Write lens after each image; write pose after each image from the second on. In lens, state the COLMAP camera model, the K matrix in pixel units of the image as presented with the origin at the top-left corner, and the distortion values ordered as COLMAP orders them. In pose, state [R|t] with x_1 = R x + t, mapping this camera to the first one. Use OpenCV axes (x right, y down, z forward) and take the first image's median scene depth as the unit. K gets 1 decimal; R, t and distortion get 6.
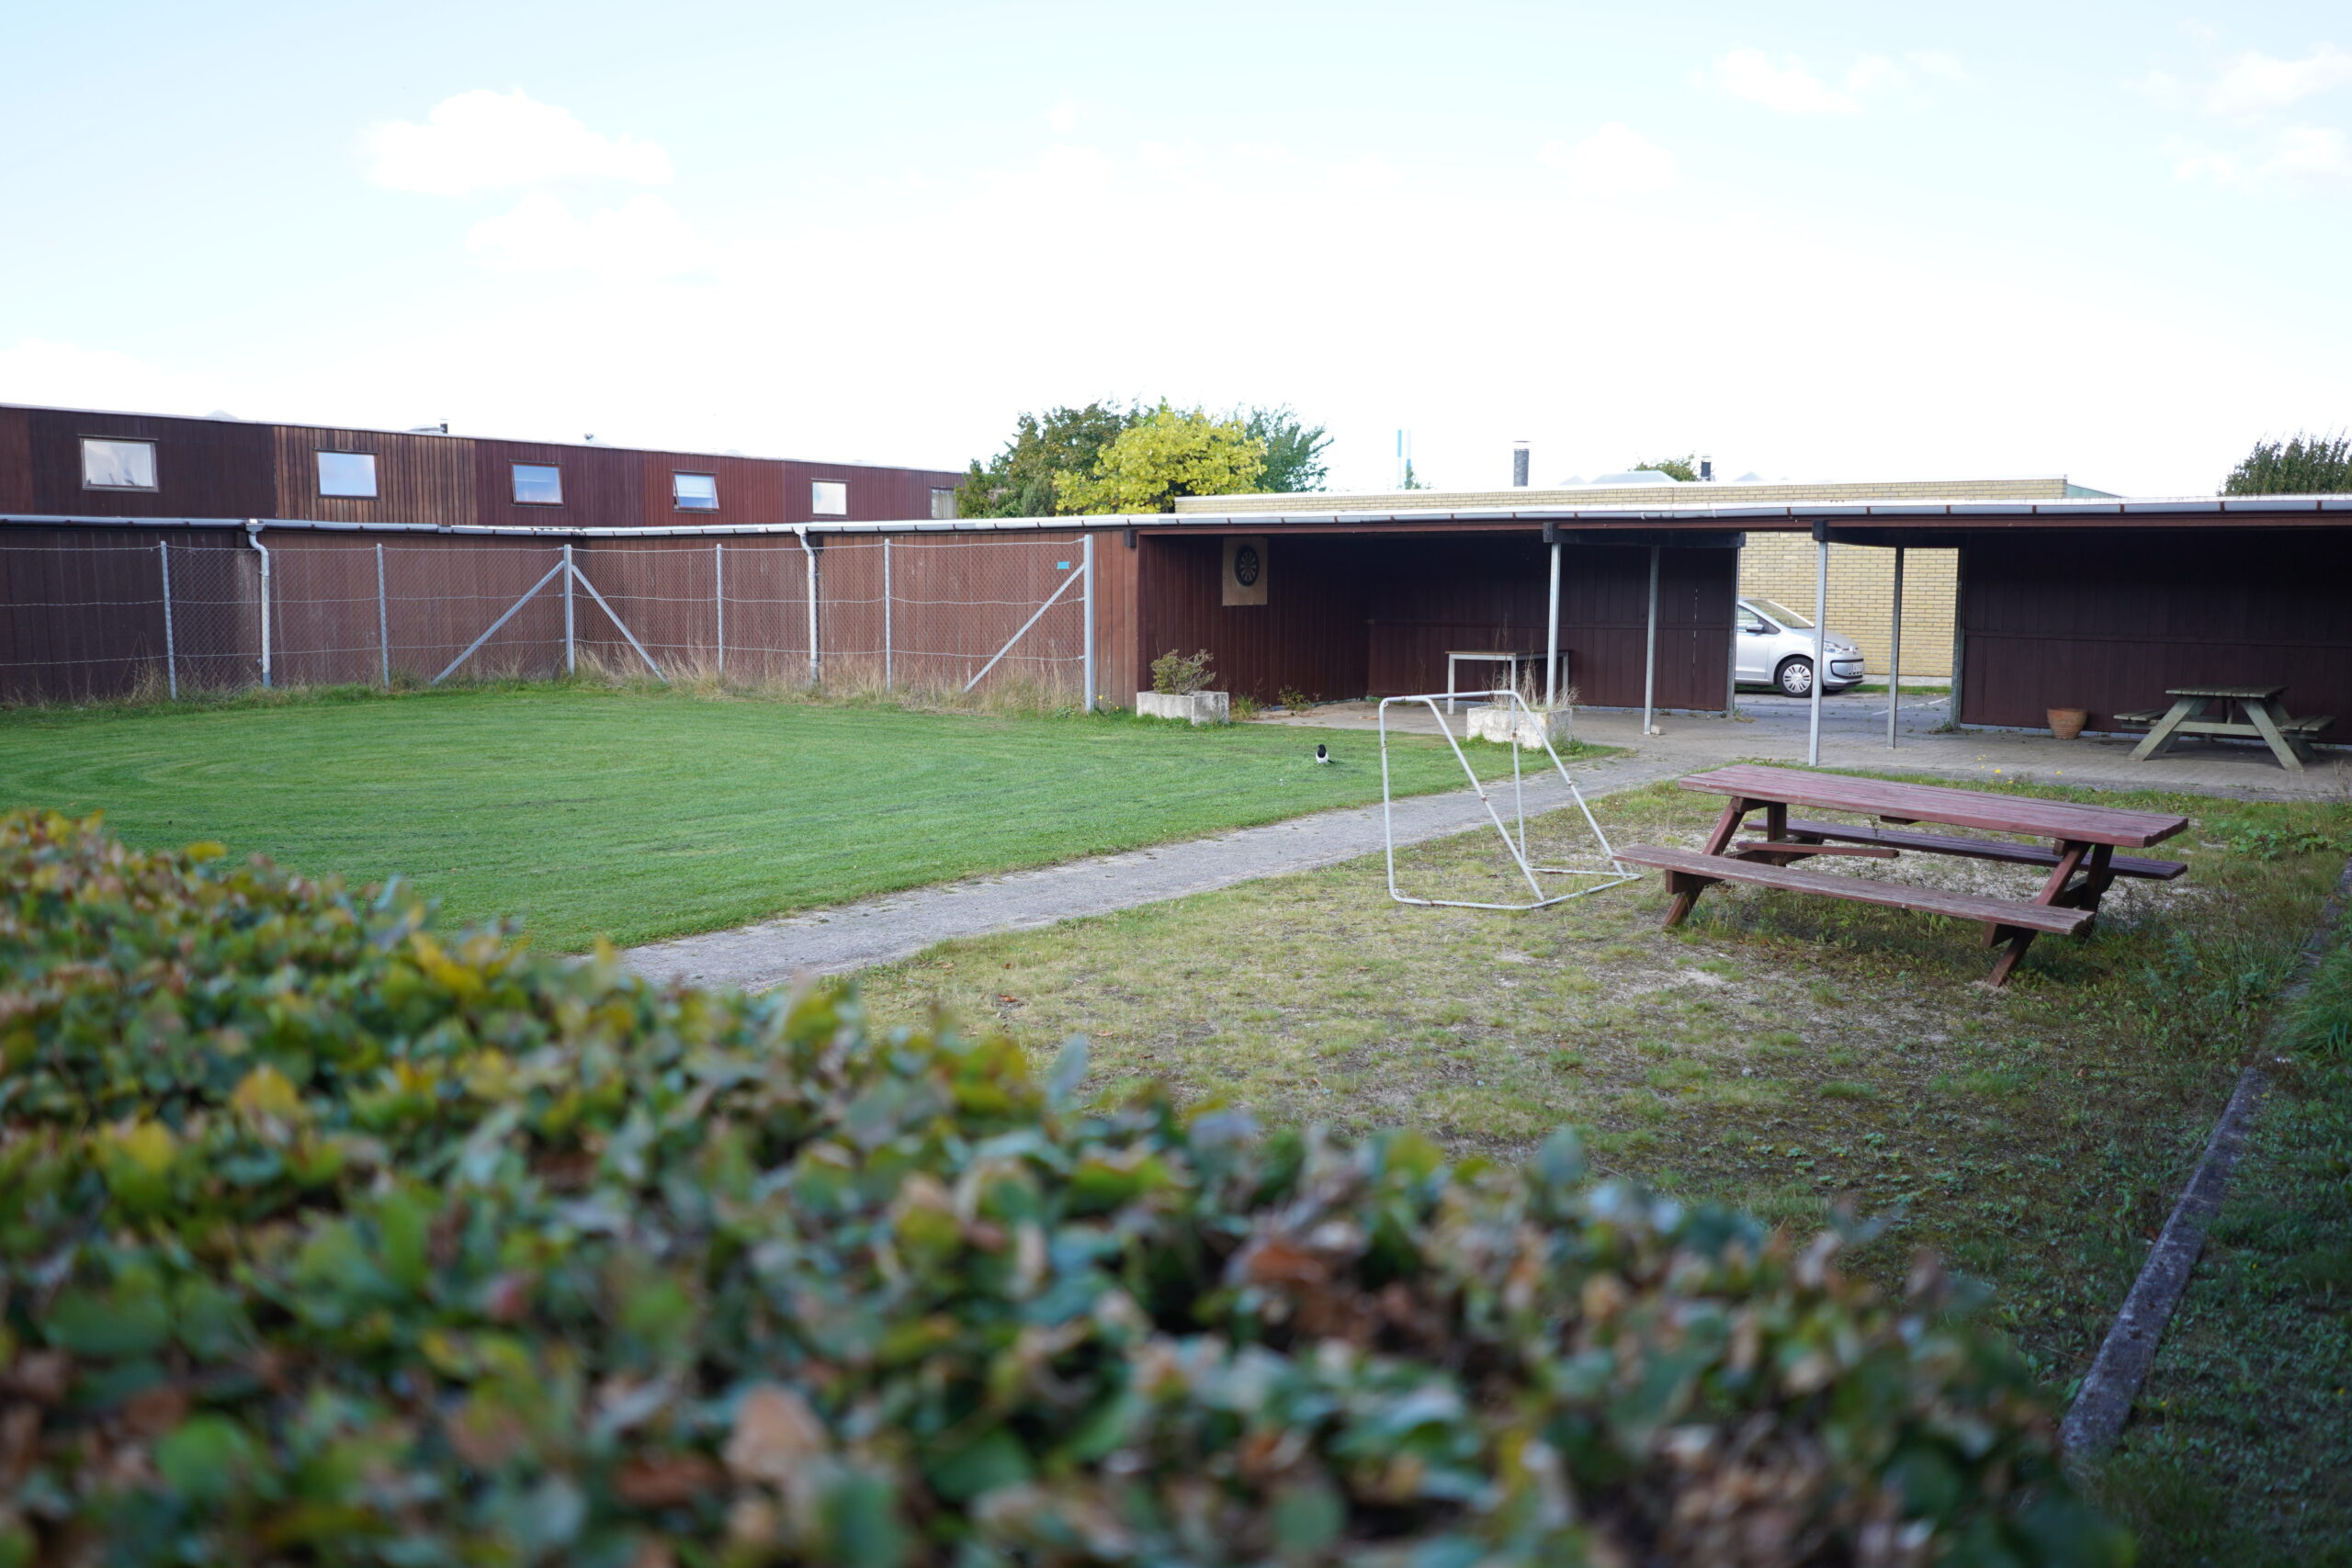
lens RADIAL K [[1840.4, 0, 1177.6], [0, 1840.4, 785.5], [0, 0, 1]] dist [0.000943, 0.004470]
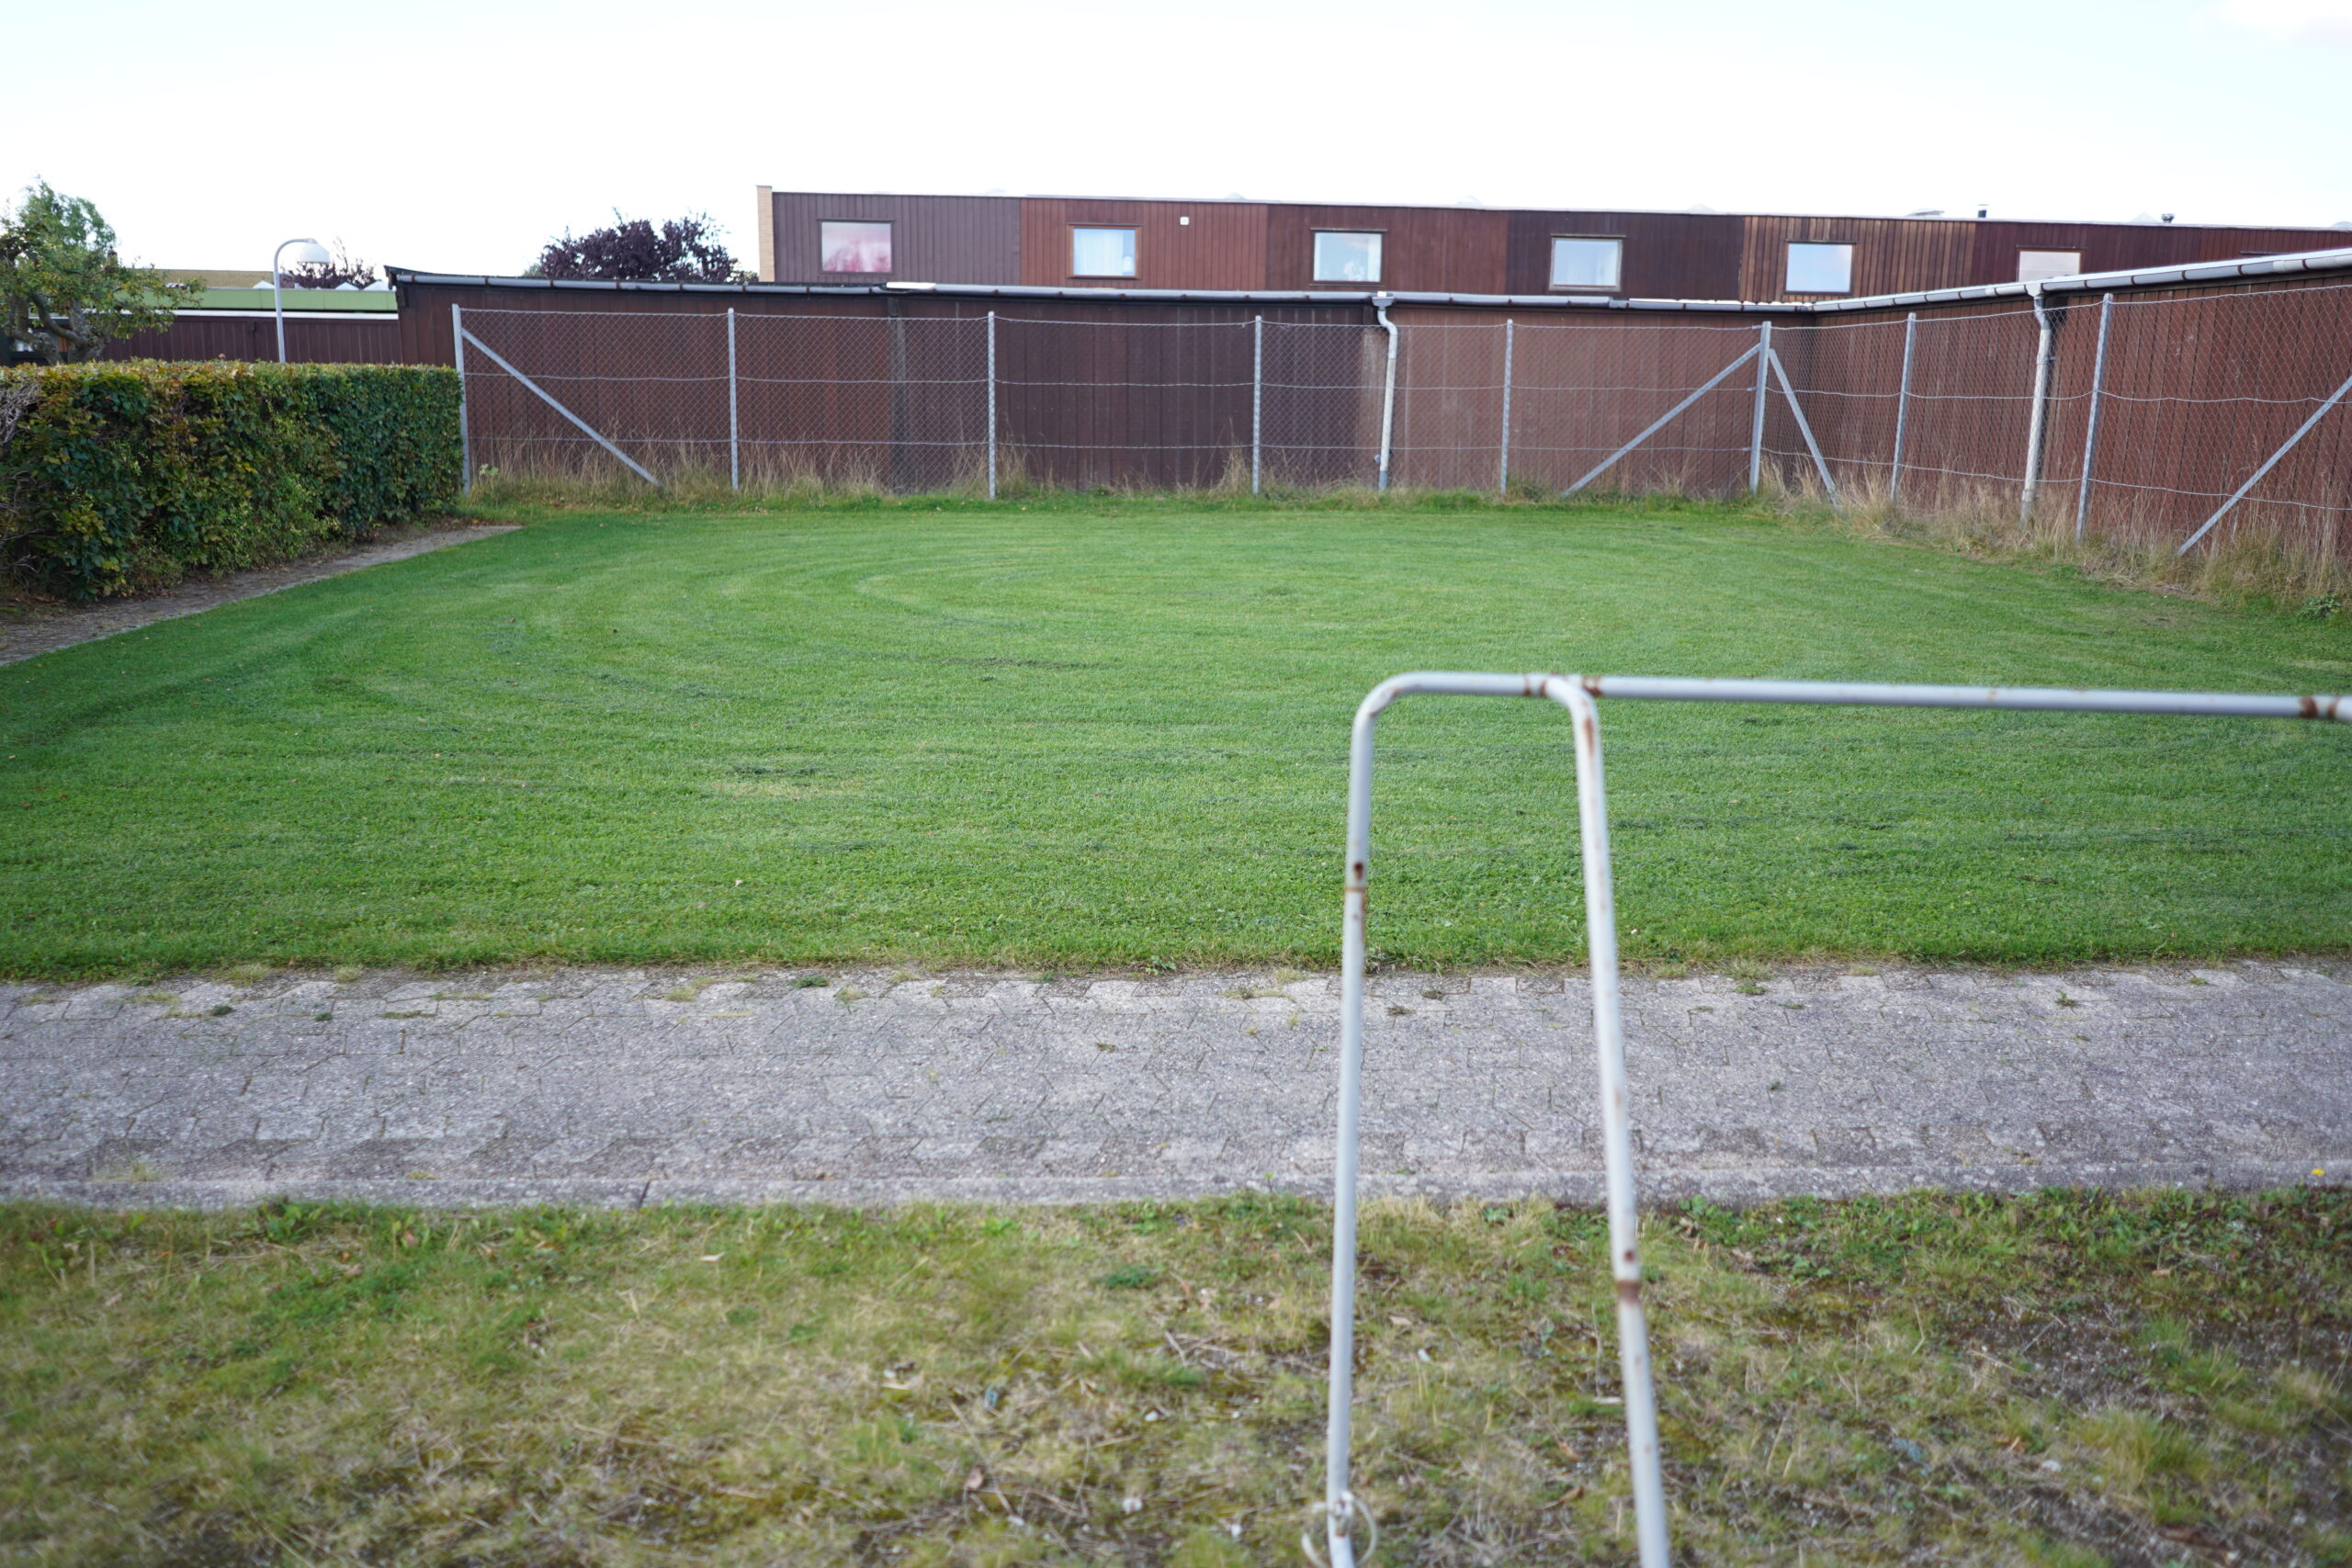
lens RADIAL K [[1840.4, 0, 1174.6], [0, 1840.4, 777.1], [0, 0, 1]] dist [0.000943, 0.004470]
pose [[0.661950, 0.167228, -0.730655, 0.101067], [-0.099943, 0.985782, 0.135075, -0.025201], [0.742855, -0.016389, 0.669251, 0.327467]]
